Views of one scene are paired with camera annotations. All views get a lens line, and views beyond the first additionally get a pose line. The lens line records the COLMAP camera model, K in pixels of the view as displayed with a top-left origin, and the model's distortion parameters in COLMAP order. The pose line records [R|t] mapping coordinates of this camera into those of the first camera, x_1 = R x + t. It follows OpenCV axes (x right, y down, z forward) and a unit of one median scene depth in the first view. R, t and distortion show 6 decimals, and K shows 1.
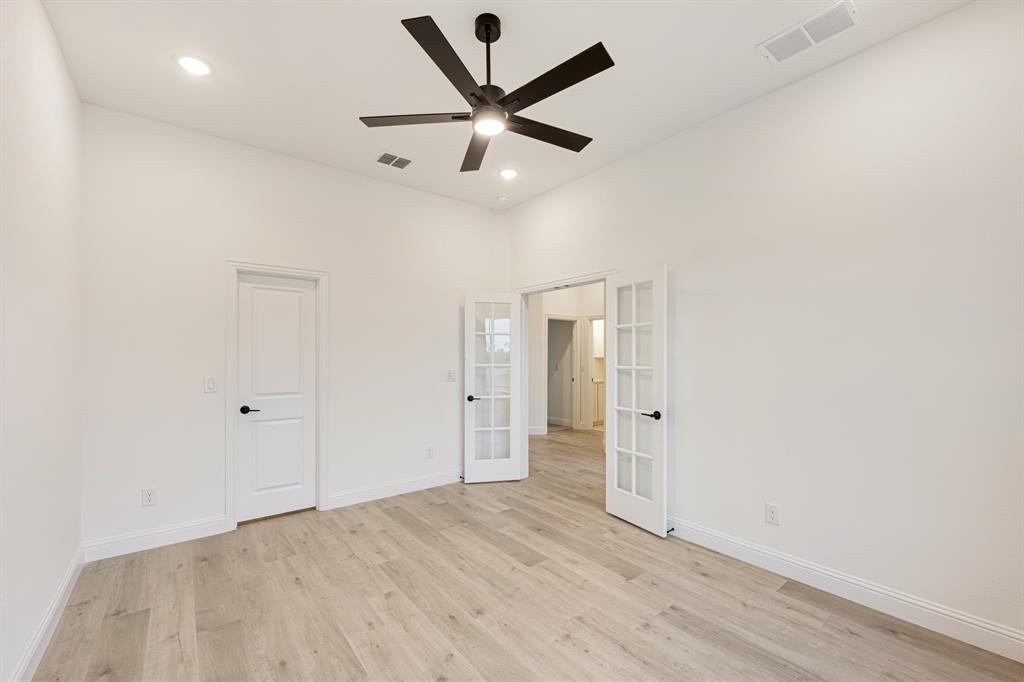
lens RADIAL K [[411.8, 0, 513.0], [0, 411.8, 344.8], [0, 0, 1]] dist [0.000607, 0.000010]
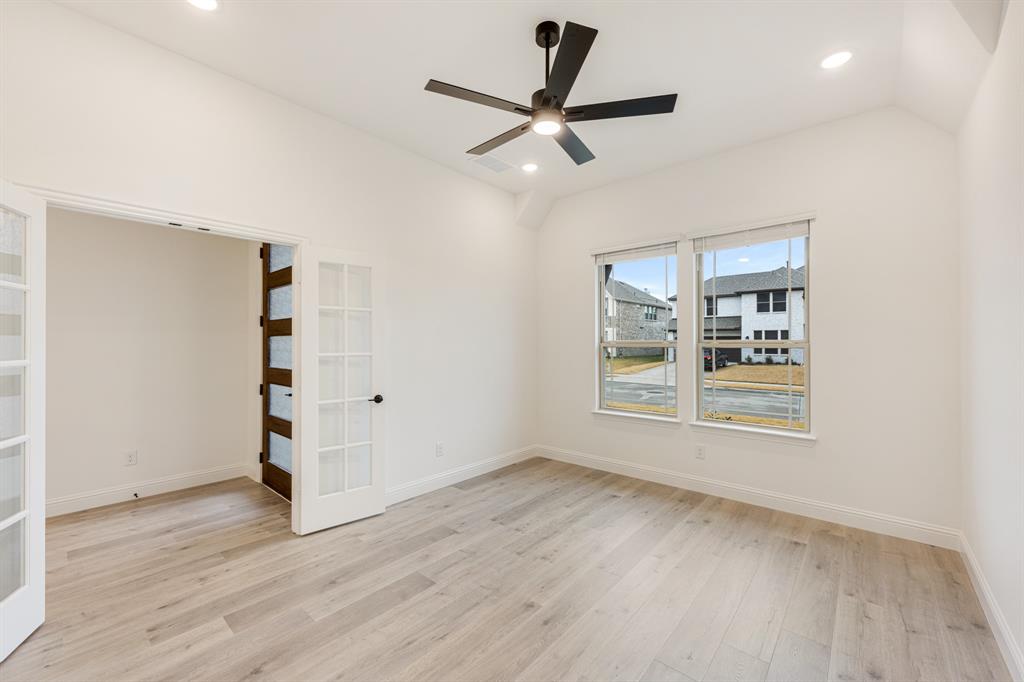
lens RADIAL K [[411.8, 0, 513.0], [0, 411.8, 344.8], [0, 0, 1]] dist [0.000607, 0.000010]
pose [[-0.171849, -0.006493, 0.985102, -0.774702], [-0.026716, 0.999641, 0.001928, 0.034678], [-0.984761, -0.025986, -0.171961, 0.935579]]
